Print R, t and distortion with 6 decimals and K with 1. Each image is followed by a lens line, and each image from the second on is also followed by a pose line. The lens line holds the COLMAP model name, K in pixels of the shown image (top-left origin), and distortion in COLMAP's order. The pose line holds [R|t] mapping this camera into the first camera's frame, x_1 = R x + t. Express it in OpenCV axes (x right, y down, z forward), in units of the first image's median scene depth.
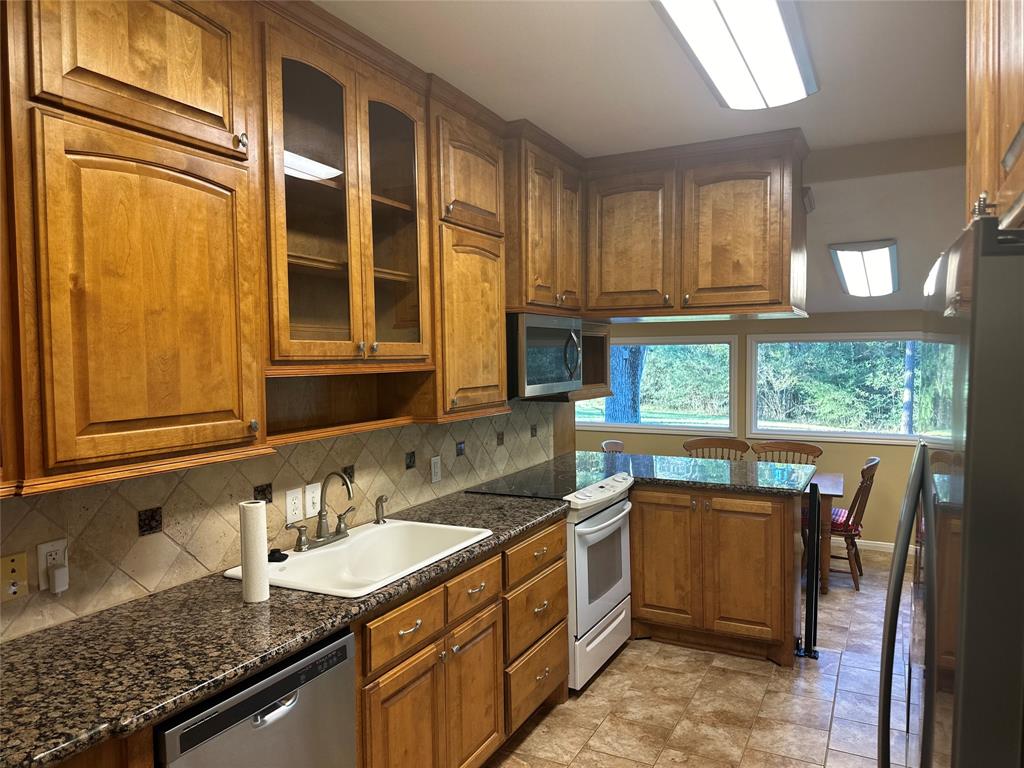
lens RADIAL K [[712.3, 0, 512.1], [0, 712.3, 384.5], [0, 0, 1]] dist [0.047873, -0.057017]
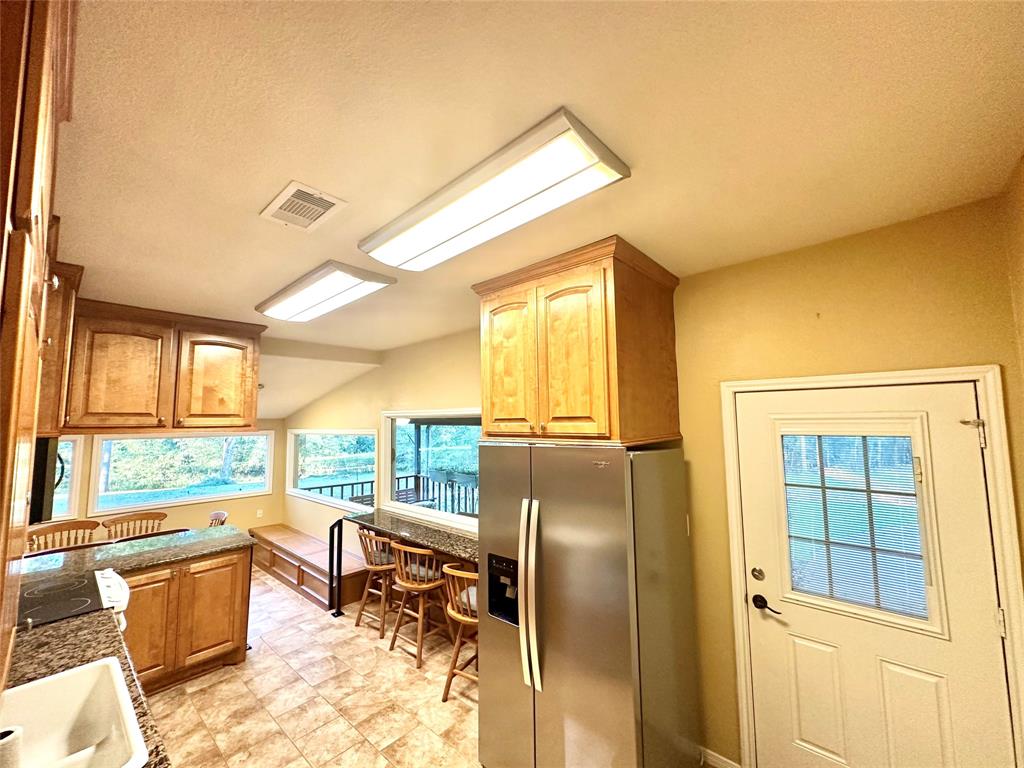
lens RADIAL K [[405.0, 0, 509.4], [0, 405.0, 384.4], [0, 0, 1]] dist [0.001667, -0.000513]
pose [[0.242876, 0.097748, 0.965120, -0.480854], [0.050079, 0.992320, -0.113106, -0.091588], [-0.968764, 0.075803, 0.236116, 0.247197]]
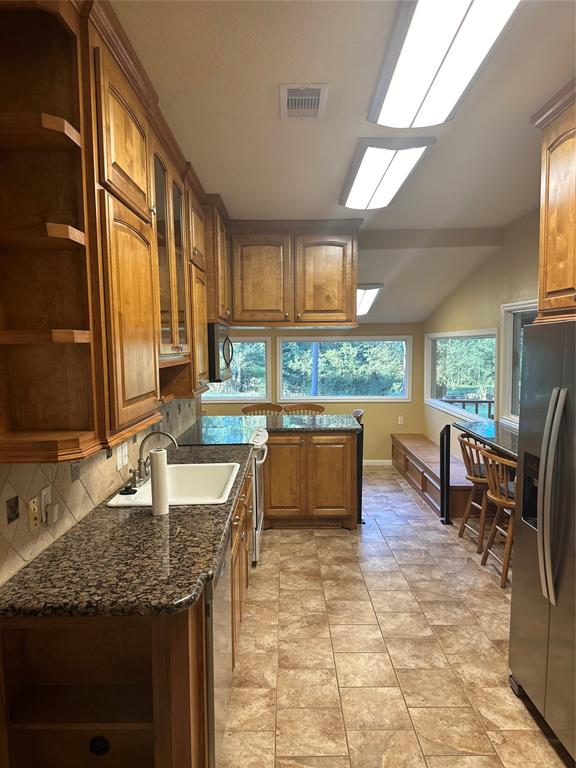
lens RADIAL K [[534.2, 0, 287.5], [0, 534.2, 386.1], [0, 0, 1]] dist [0.047873, -0.057017]
pose [[0.887213, -0.030323, 0.460362, -0.448898], [0.015783, 0.999249, 0.035400, -0.005837], [-0.461090, -0.024142, 0.887025, -0.093479]]
